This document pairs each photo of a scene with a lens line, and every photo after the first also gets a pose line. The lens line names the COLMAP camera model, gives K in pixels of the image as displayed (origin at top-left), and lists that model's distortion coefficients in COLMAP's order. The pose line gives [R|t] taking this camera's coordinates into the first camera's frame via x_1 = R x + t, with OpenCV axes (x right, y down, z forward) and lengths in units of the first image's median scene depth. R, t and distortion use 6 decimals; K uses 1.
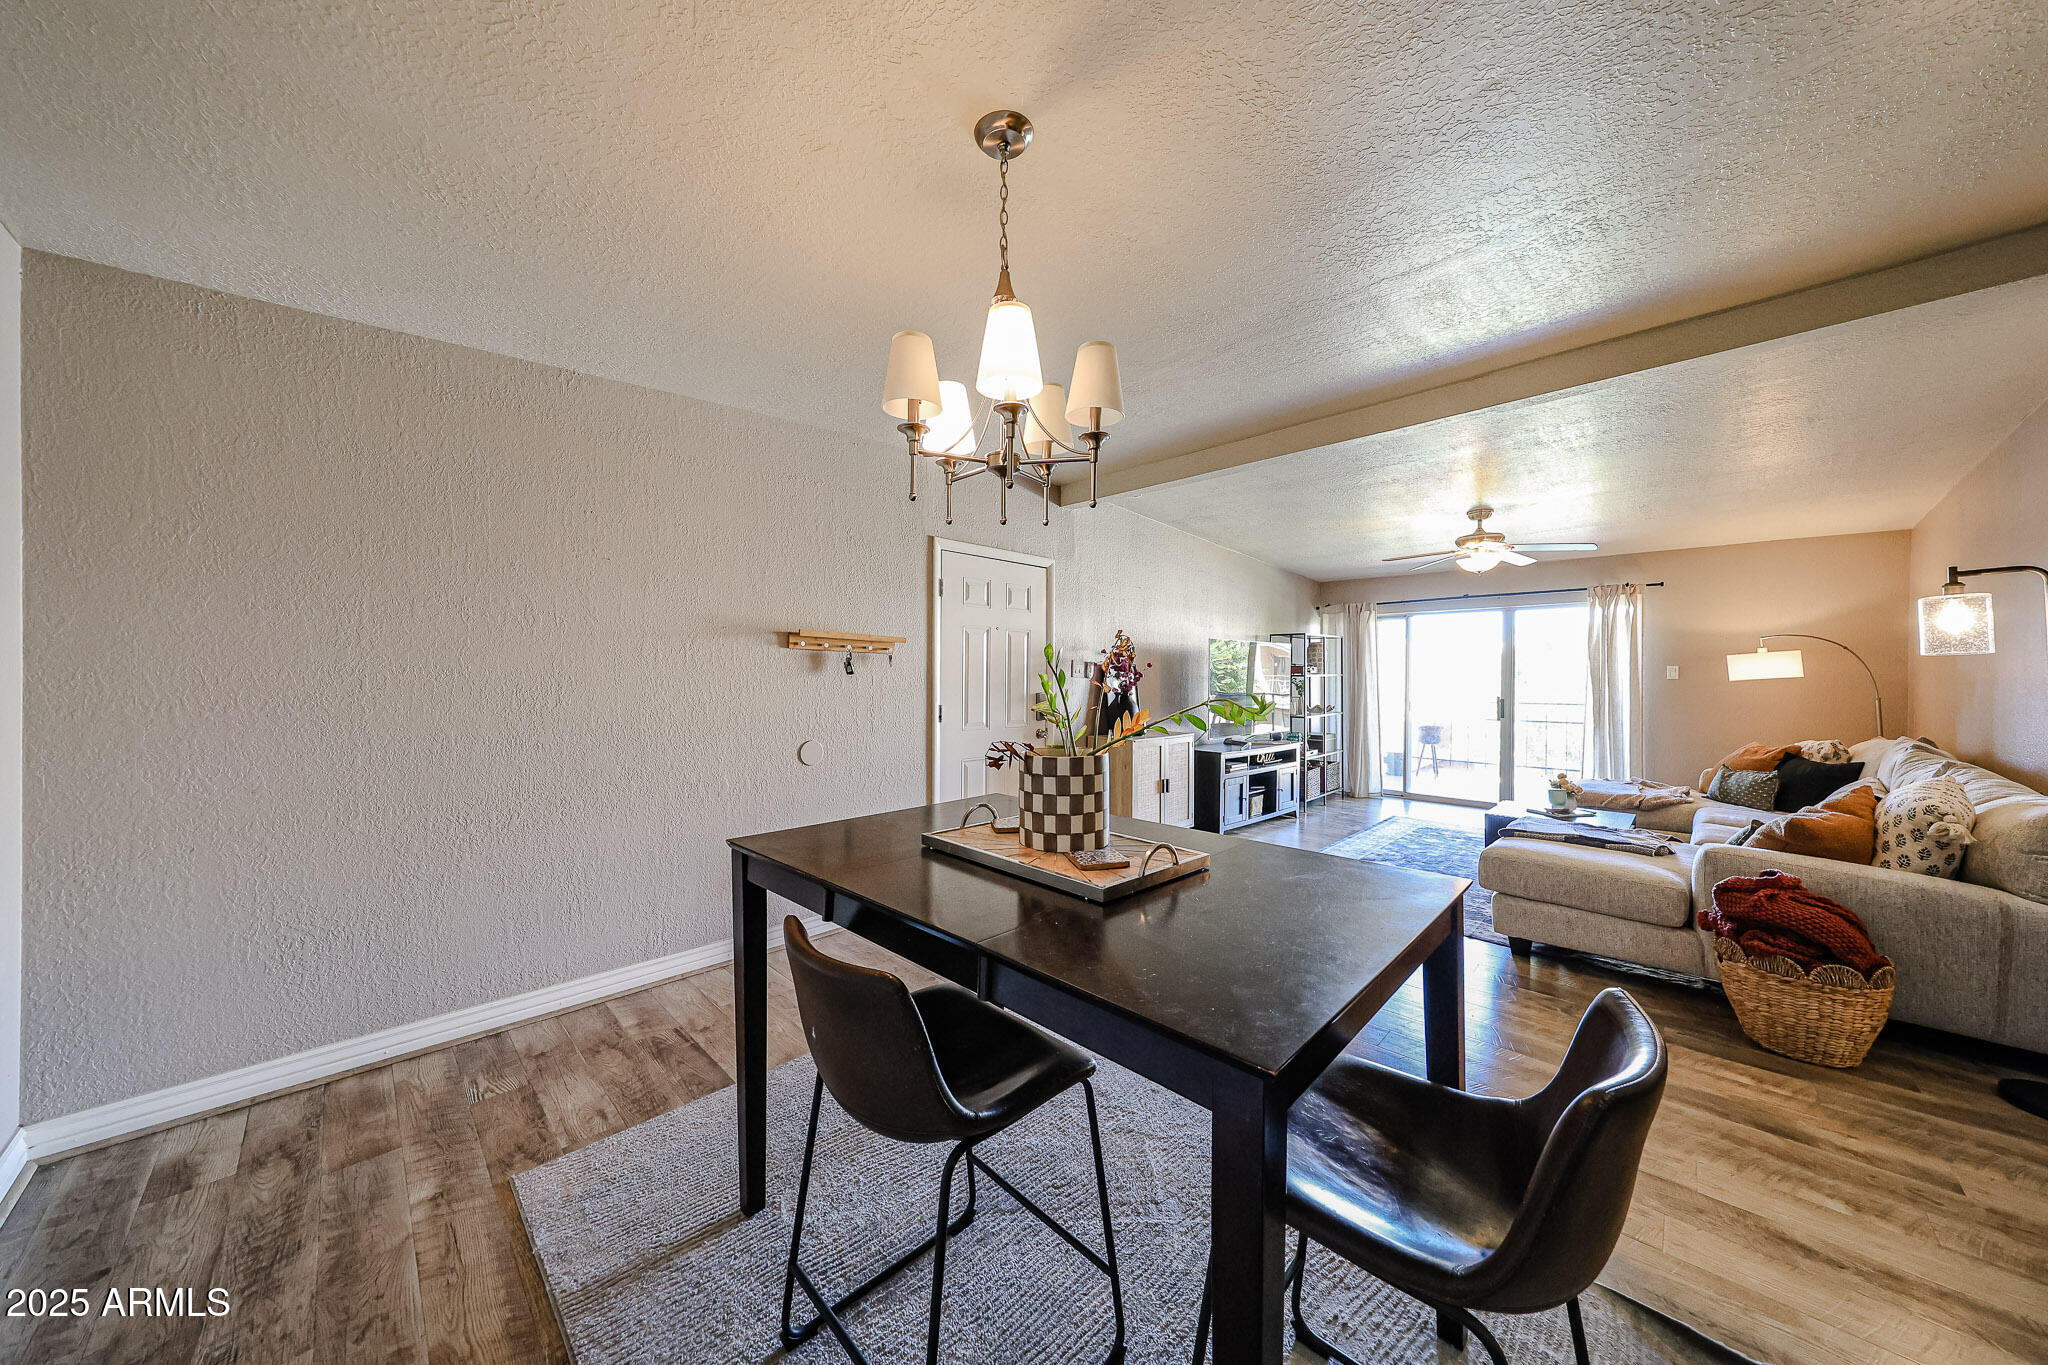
lens RADIAL K [[672.5, 0, 1017.4], [0, 672.5, 679.4], [0, 0, 1]] dist [0.001371, 0.000257]
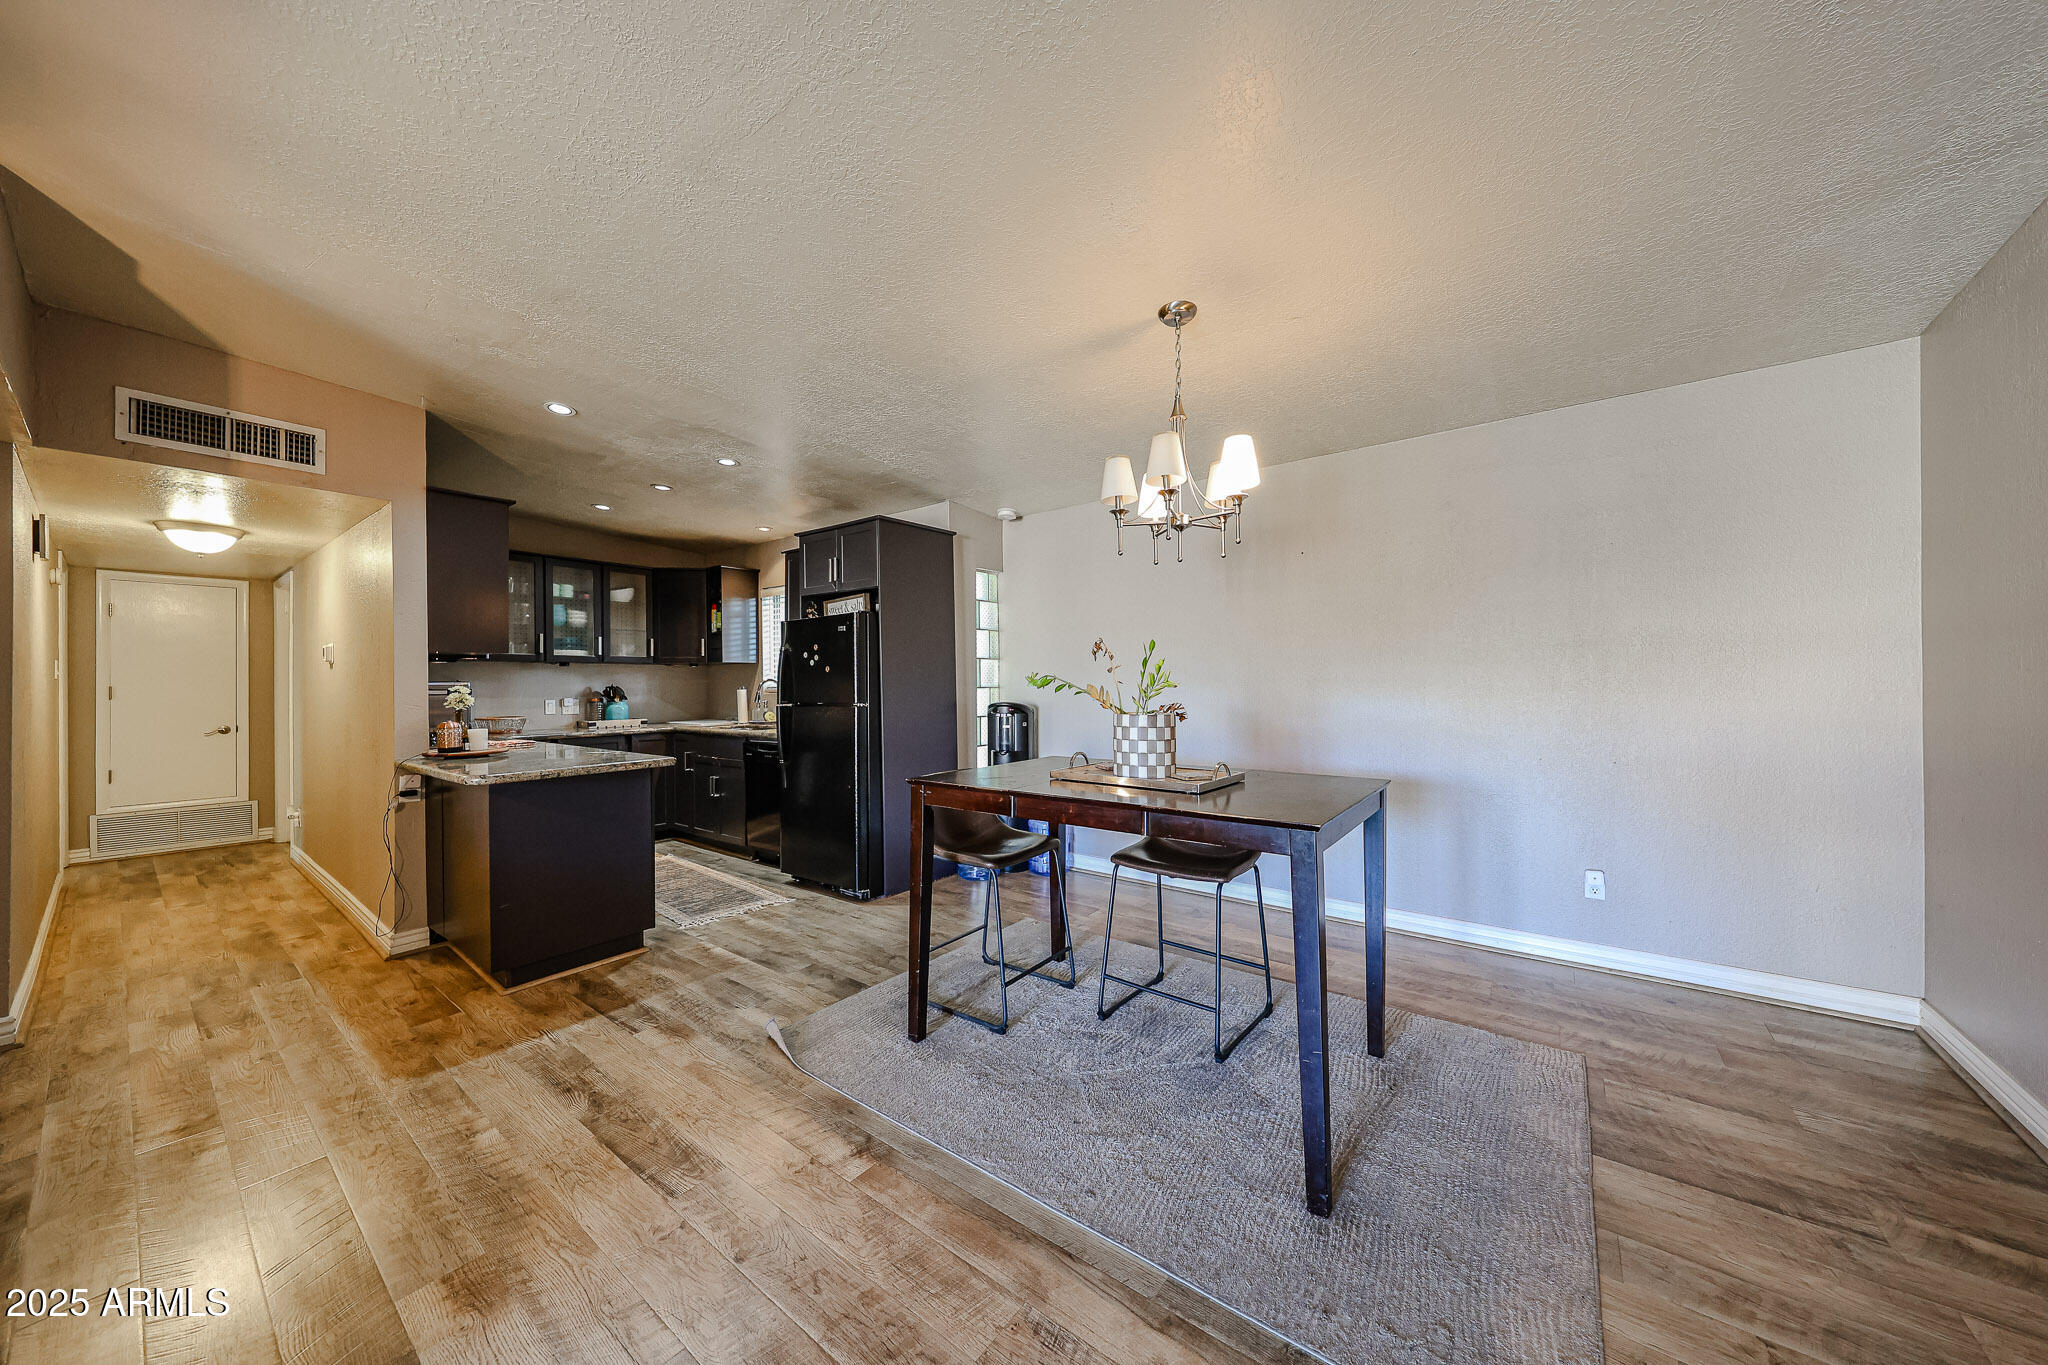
lens RADIAL K [[694.1, 0, 1016.1], [0, 694.1, 680.1], [0, 0, 1]] dist [0.000139, 0.000014]
pose [[-0.991666, 0.003964, -0.128776, 0.168573], [0.003801, 0.999992, 0.001515, 0.010637], [0.128781, 0.001013, -0.991673, 0.782512]]
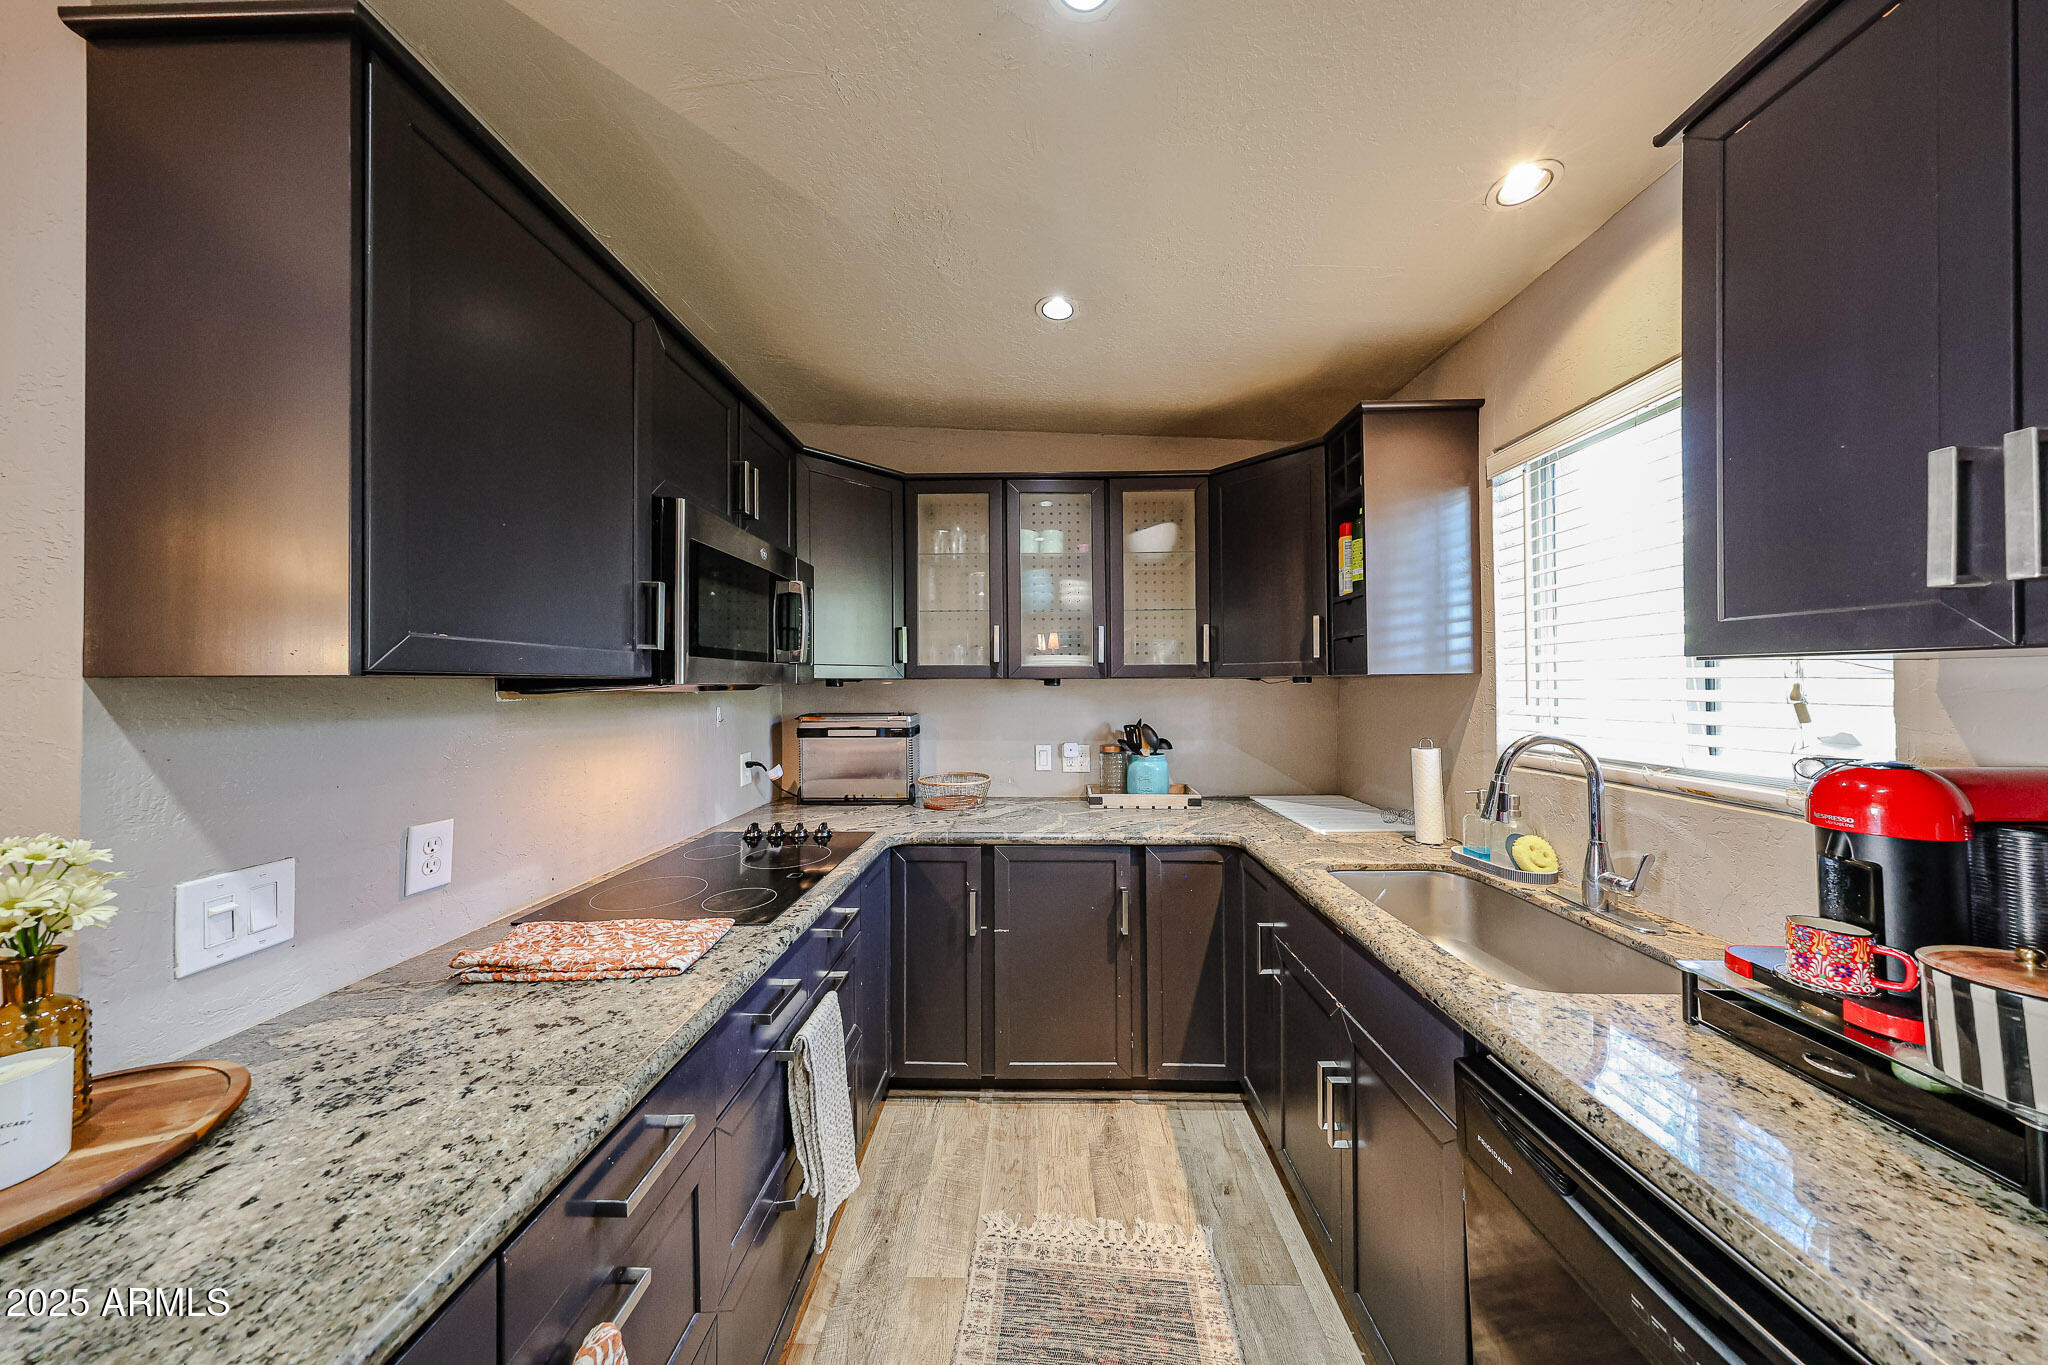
lens RADIAL K [[601.9, 0, 1023.9], [0, 601.9, 679.2], [0, 0, 1]] dist [-0.000697, -0.000027]
pose [[-0.687200, 0.007517, 0.726430, 0.387562], [0.006206, 0.999971, -0.004477, -0.016215], [-0.726442, 0.001431, -0.687226, -0.043864]]
